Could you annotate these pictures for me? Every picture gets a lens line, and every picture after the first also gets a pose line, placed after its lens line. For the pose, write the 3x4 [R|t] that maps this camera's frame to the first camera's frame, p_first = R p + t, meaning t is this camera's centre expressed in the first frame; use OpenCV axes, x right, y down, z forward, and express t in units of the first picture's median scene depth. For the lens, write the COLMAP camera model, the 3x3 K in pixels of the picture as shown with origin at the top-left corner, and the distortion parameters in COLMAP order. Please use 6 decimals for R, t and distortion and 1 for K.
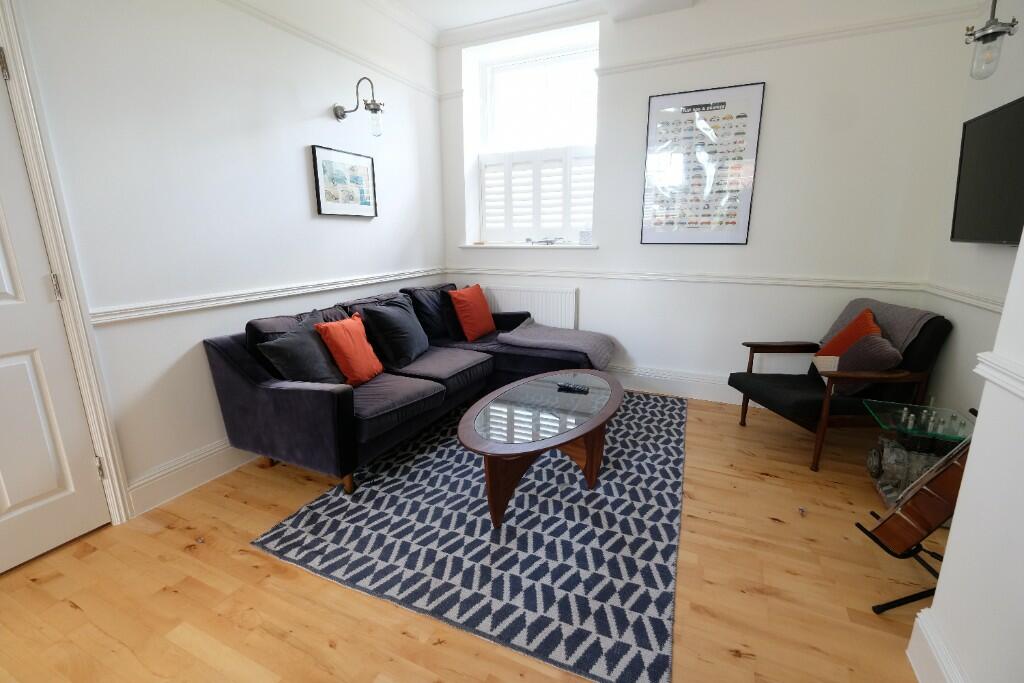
lens RADIAL K [[443.4, 0, 511.0], [0, 443.4, 338.6], [0, 0, 1]] dist [-0.003067, 0.000118]
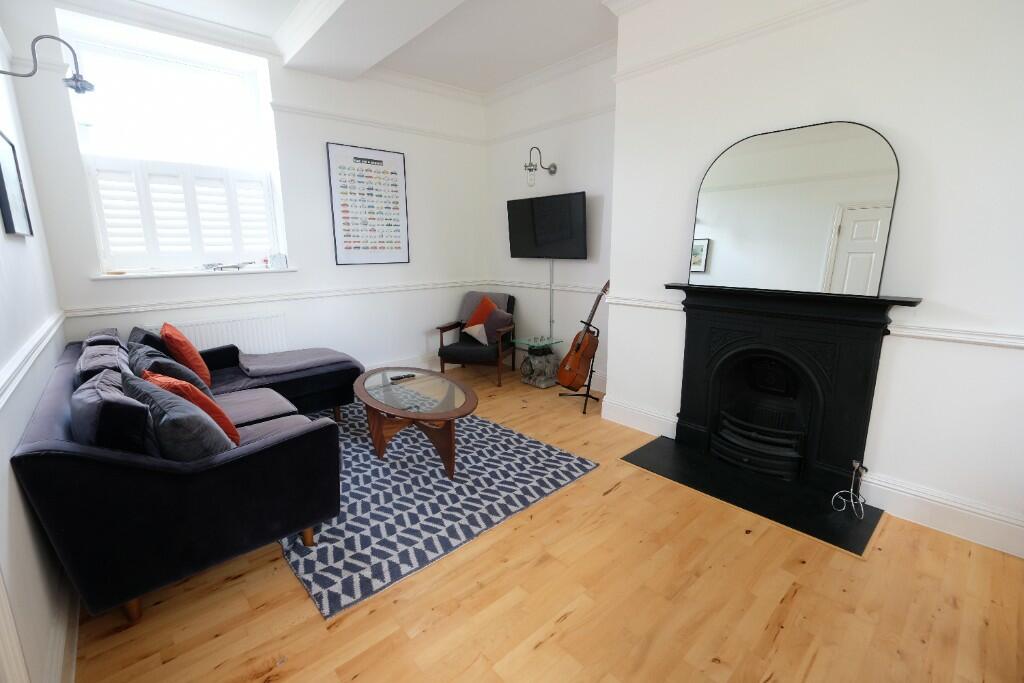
lens RADIAL K [[445.5, 0, 512.0], [0, 445.5, 341.5], [0, 0, 1]] dist [-0.000500, -0.000352]
pose [[0.391614, -0.185134, 0.901312, -0.801776], [0.224839, 0.969109, 0.101369, -0.043870], [-0.892237, 0.162952, 0.421142, 0.165009]]
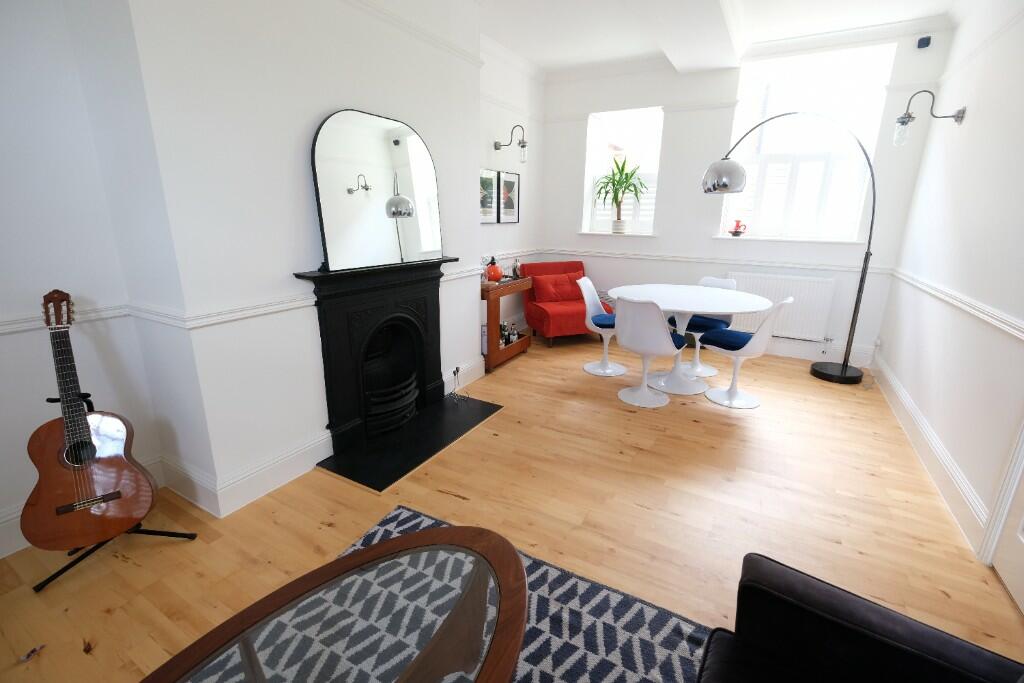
lens RADIAL K [[445.5, 0, 512.0], [0, 445.5, 341.5], [0, 0, 1]] dist [-0.000500, -0.000352]
pose [[-0.996445, -0.026430, 0.079993, -0.103906], [0.016871, 0.867678, 0.496840, -0.285286], [-0.082540, 0.496423, -0.864148, 1.012954]]
